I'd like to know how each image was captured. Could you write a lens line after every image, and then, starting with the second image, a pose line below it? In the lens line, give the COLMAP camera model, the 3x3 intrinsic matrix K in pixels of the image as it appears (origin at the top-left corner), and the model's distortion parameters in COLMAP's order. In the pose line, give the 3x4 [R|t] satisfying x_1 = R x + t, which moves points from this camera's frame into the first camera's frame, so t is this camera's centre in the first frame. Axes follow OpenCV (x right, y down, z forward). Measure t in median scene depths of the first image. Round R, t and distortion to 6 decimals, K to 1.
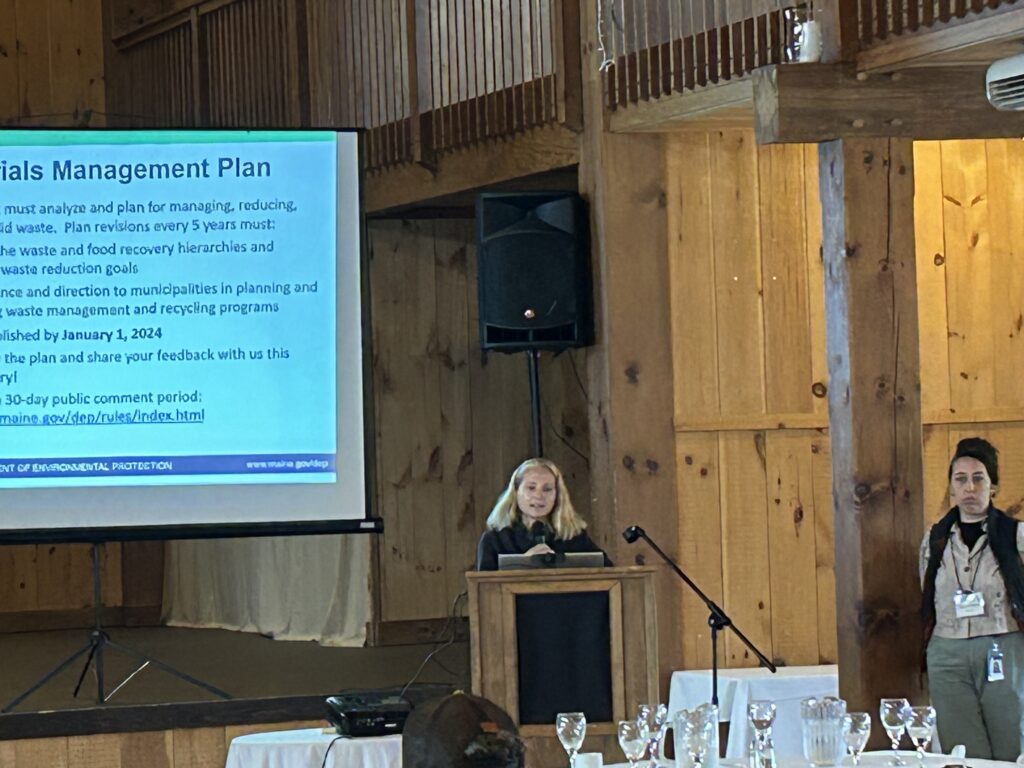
lens RADIAL K [[3919.3, 0, 508.8], [0, 3919.3, 385.2], [0, 0, 1]] dist [0.138066, 1.555203]
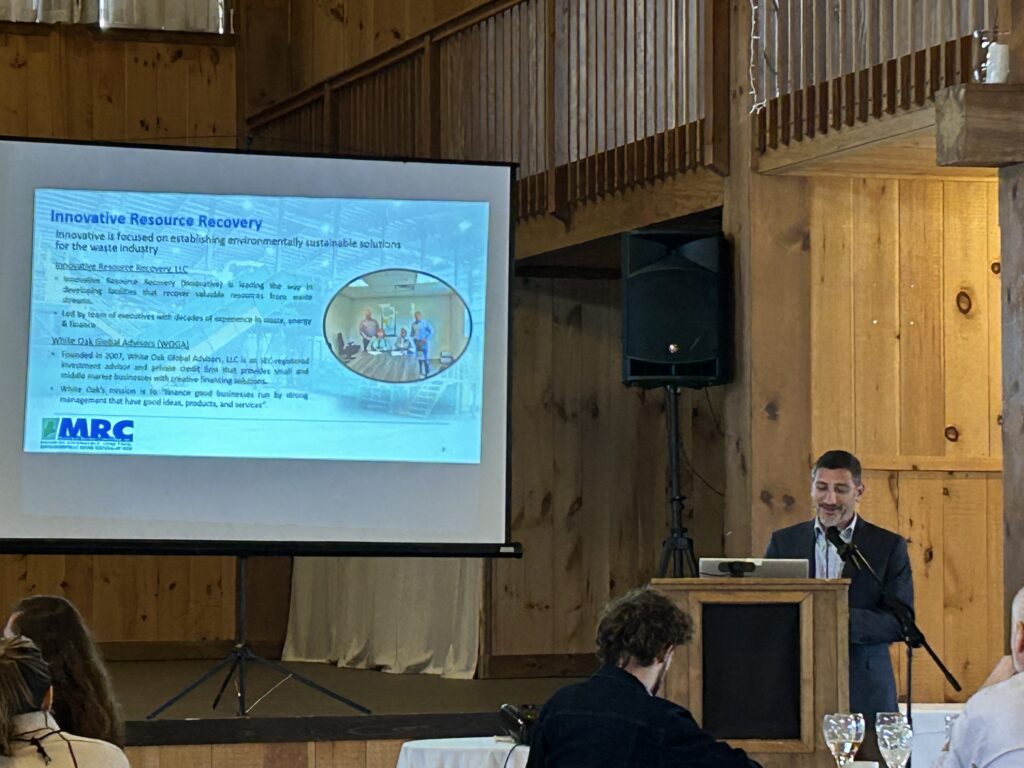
lens RADIAL K [[3207.4, 0, 491.4], [0, 3207.4, 388.4], [0, 0, 1]] dist [0.264881, -0.733624]
pose [[0.999399, 0.034314, -0.004833, -0.037618], [-0.034467, 0.998743, -0.036380, 0.024303], [0.003578, 0.036525, 0.999326, 0.161911]]
